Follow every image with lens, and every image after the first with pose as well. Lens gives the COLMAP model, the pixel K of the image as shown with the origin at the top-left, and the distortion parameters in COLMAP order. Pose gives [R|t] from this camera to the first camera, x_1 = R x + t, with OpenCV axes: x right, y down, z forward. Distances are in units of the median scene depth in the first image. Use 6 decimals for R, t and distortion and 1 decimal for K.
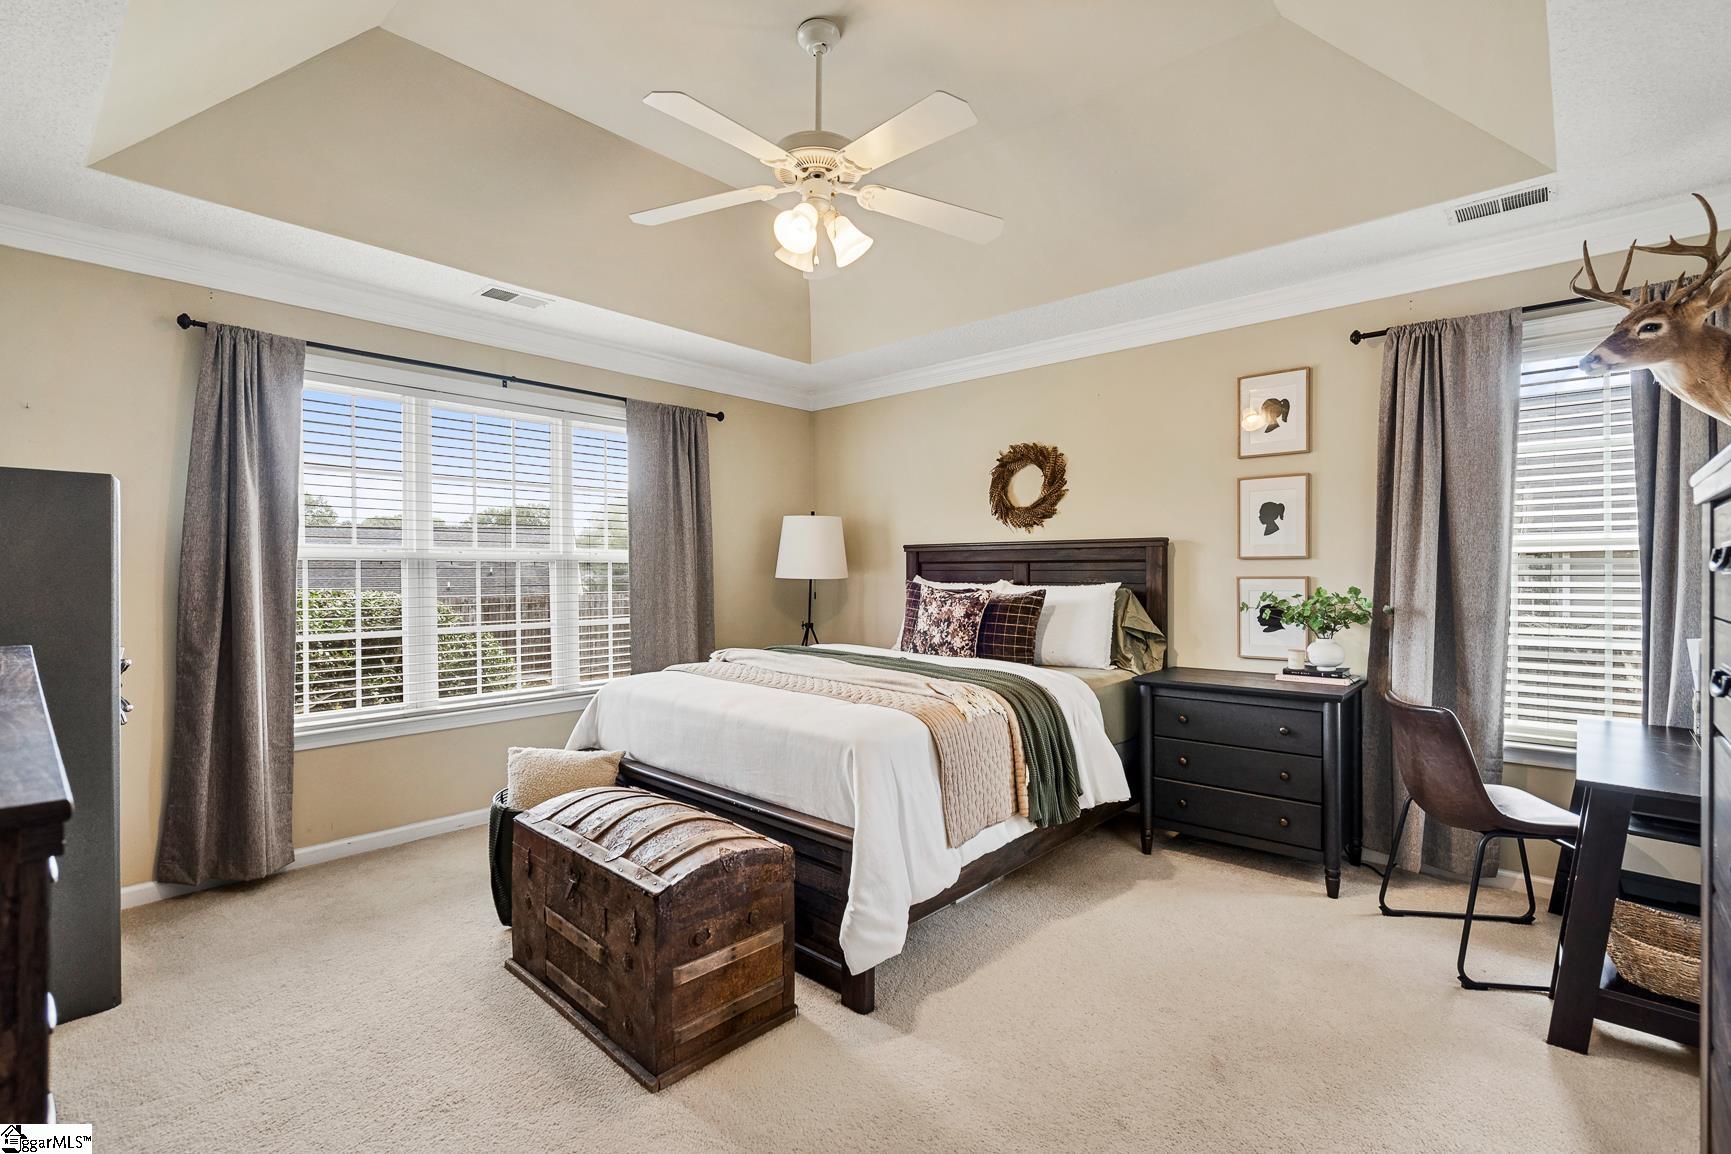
lens RADIAL K [[797.7, 0, 868.0], [0, 797.7, 571.4], [0, 0, 1]] dist [-0.000317, 0.000300]
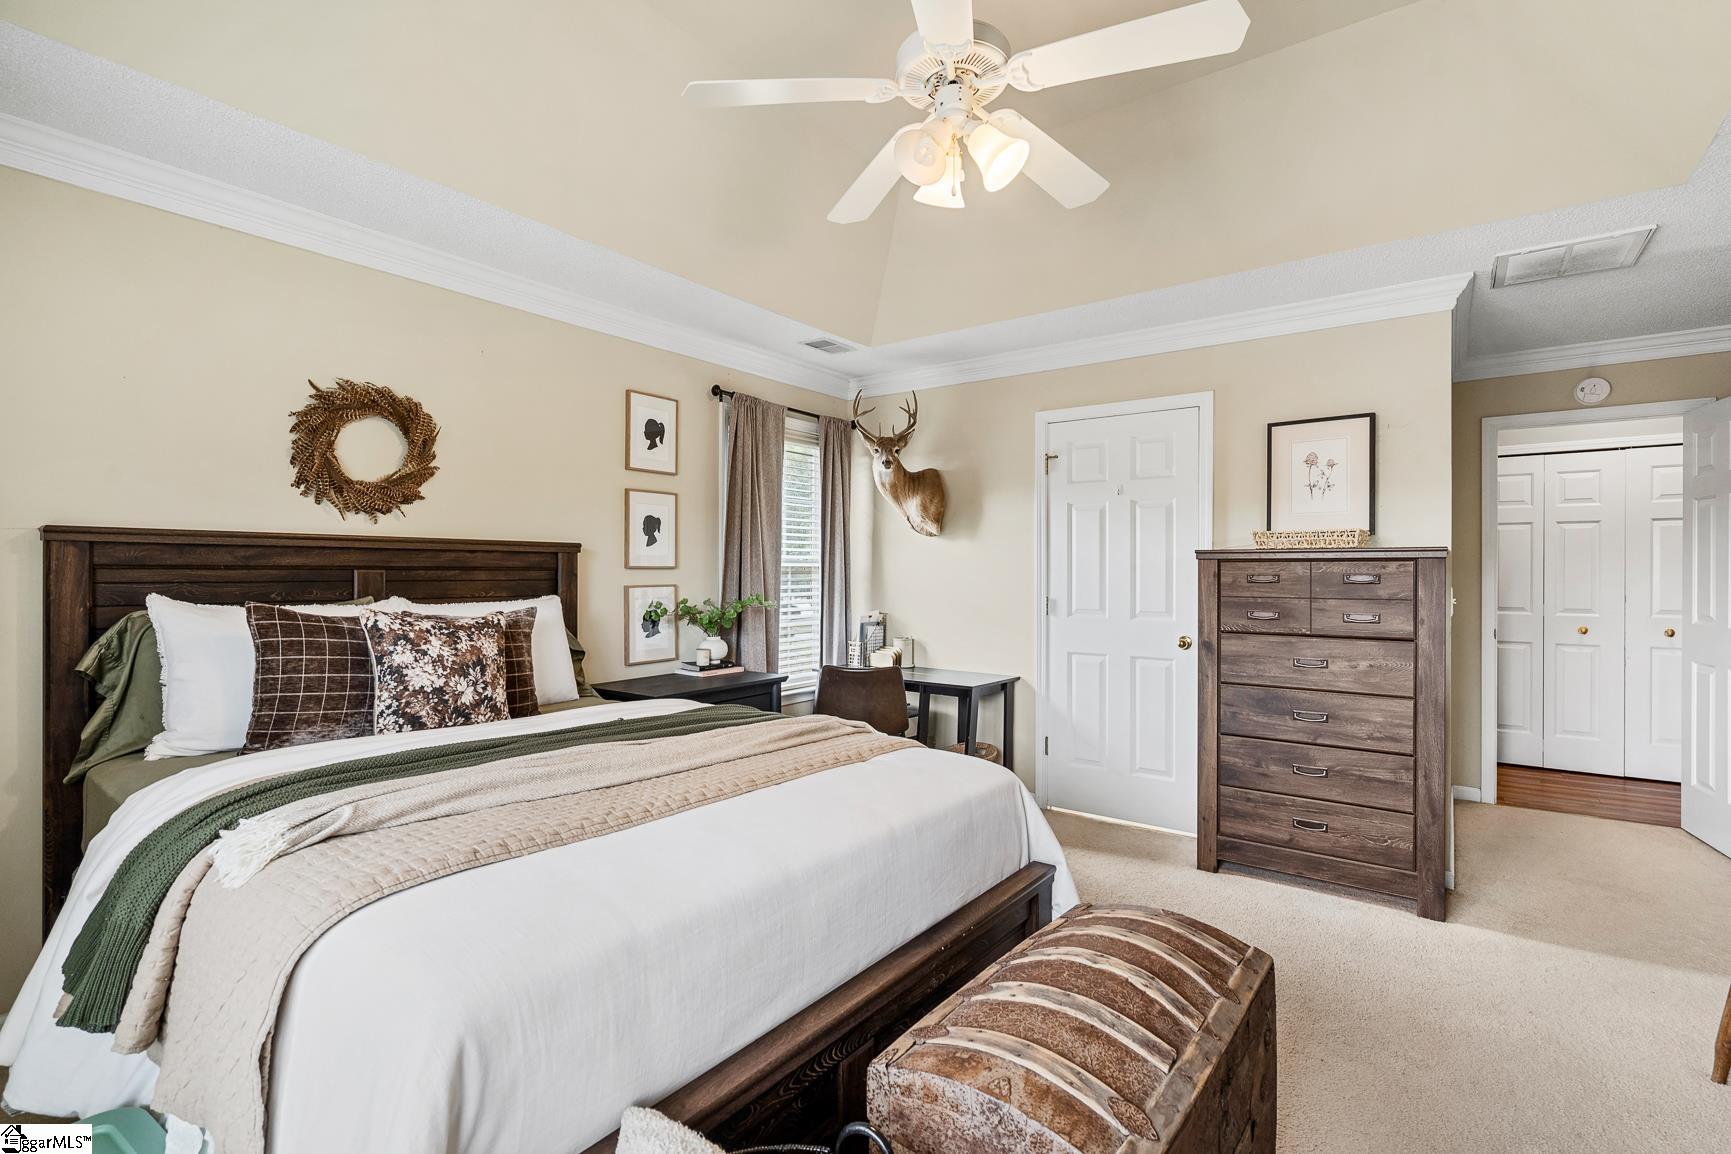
lens RADIAL K [[797.7, 0, 868.0], [0, 797.7, 571.4], [0, 0, 1]] dist [-0.000317, 0.000300]
pose [[-0.101617, 0.002487, 0.994820, -0.549318], [0.000174, 0.999997, -0.002482, -0.008570], [-0.994824, -0.000079, -0.101617, 0.764699]]
